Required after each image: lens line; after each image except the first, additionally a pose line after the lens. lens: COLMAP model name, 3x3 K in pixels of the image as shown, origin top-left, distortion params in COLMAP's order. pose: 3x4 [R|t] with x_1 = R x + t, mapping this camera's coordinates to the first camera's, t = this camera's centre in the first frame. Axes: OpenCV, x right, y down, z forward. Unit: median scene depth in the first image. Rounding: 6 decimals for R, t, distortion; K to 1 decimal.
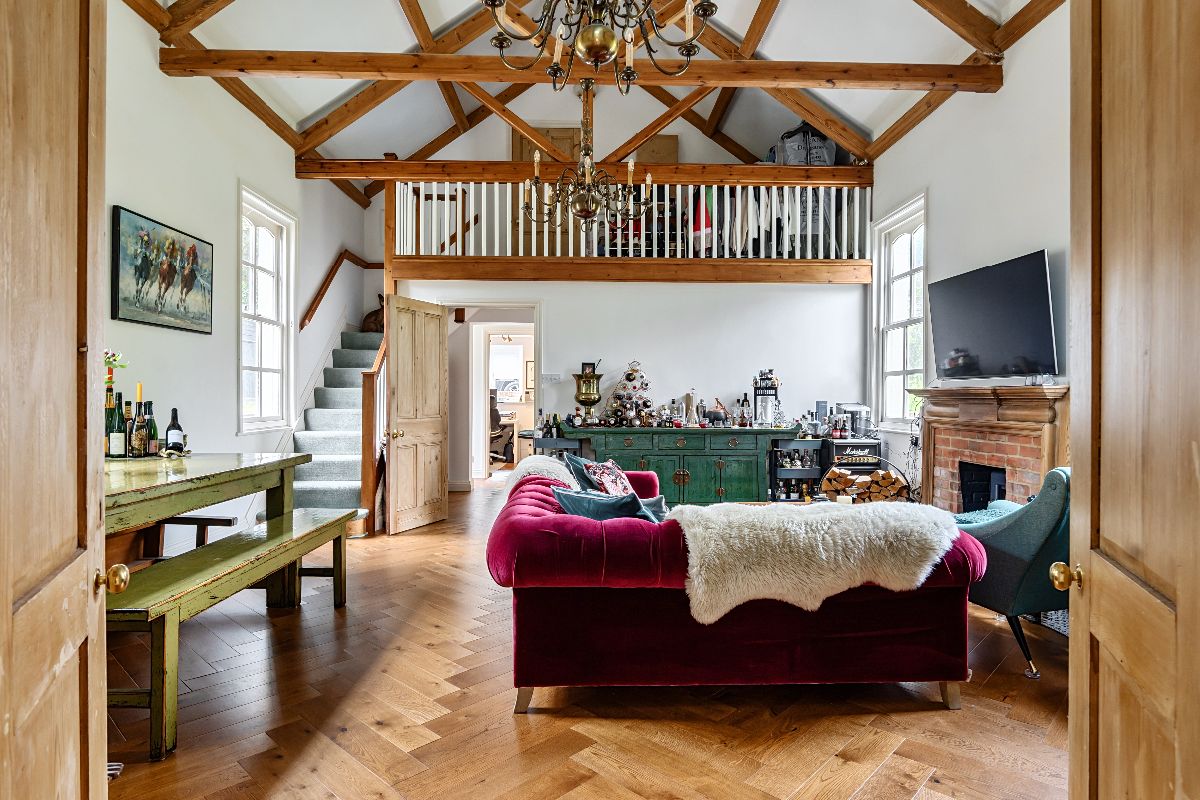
lens RADIAL K [[662.8, 0, 602.7], [0, 662.8, 398.2], [0, 0, 1]] dist [-0.007185, 0.001521]
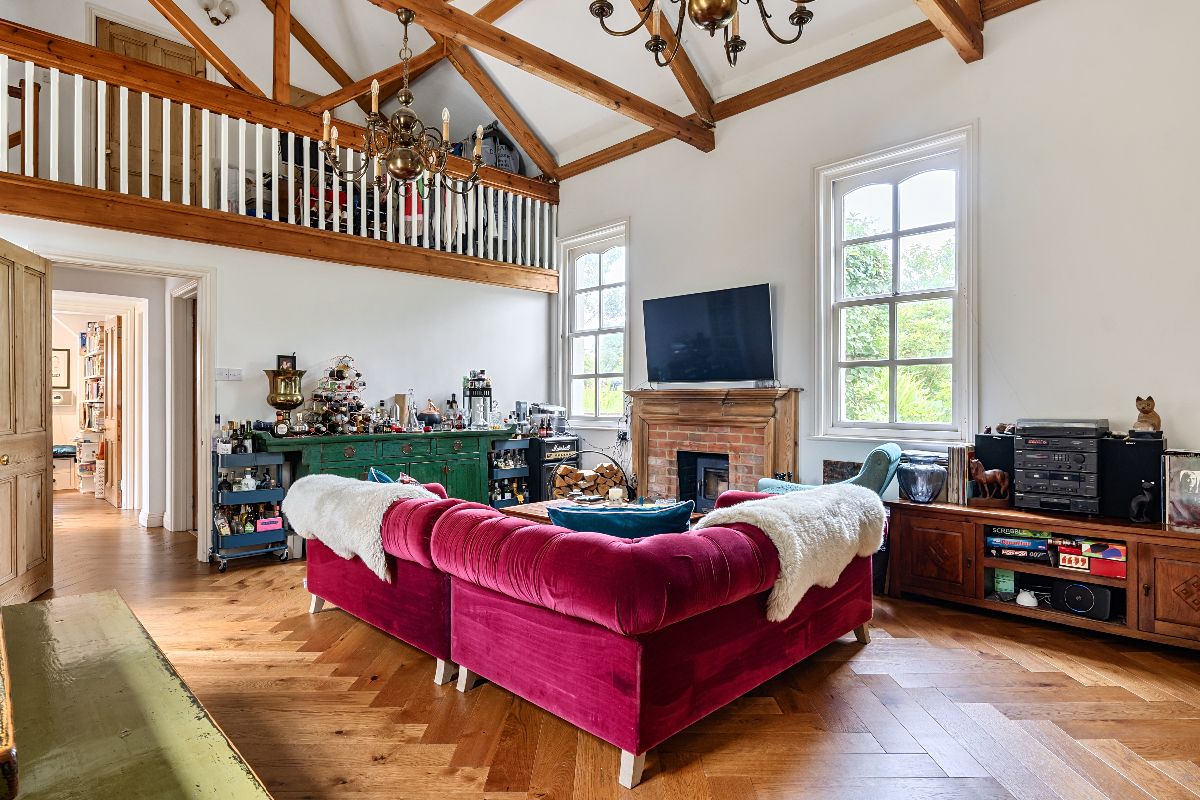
lens RADIAL K [[647.8, 0, 595.9], [0, 647.8, 399.0], [0, 0, 1]] dist [-0.005993, 0.000125]
pose [[0.735451, -0.004406, 0.677564, -0.280985], [0.004832, 0.999988, 0.001257, -0.000625], [-0.677561, 0.002350, 0.735463, 0.179827]]
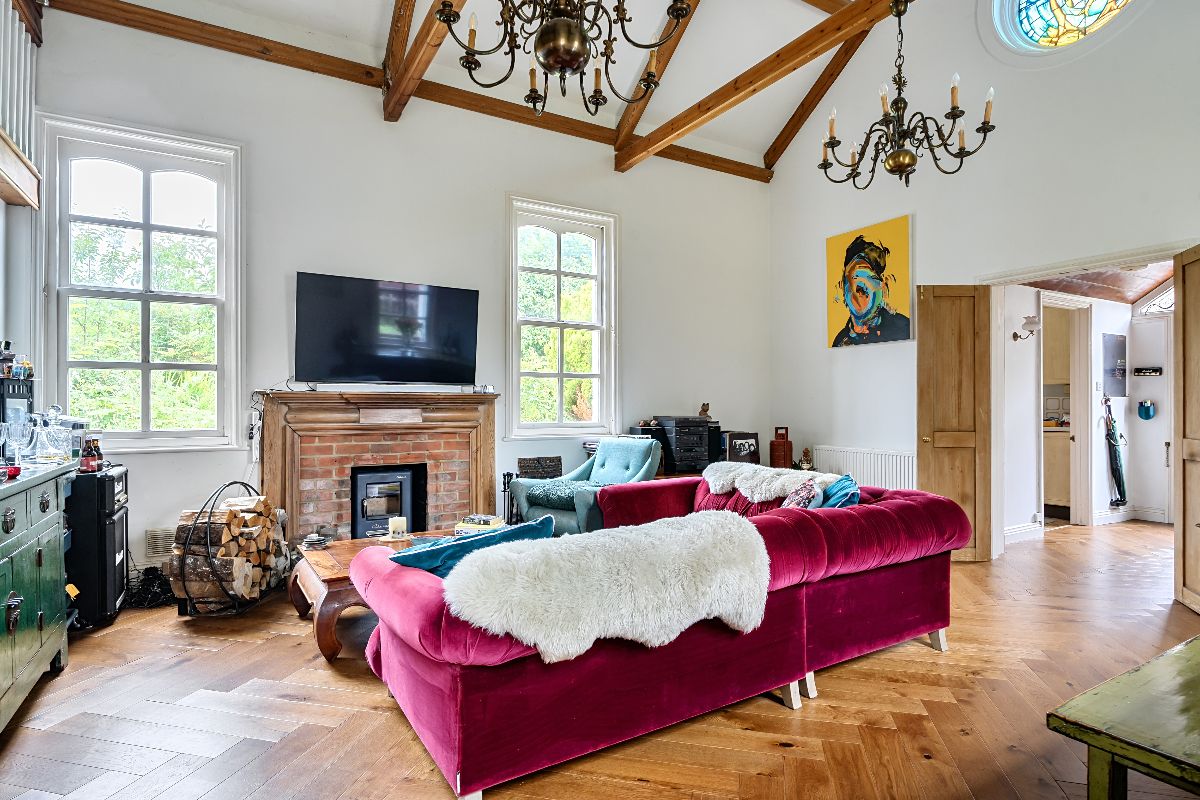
lens RADIAL K [[578.6, 0, 597.2], [0, 578.6, 403.2], [0, 0, 1]] dist [-0.001184, 0.000081]
pose [[-0.462247, -0.000177, 0.886751, -0.296522], [0.000535, 1.000000, 0.000479, 0.000652], [-0.886751, 0.000696, -0.462247, 0.822337]]
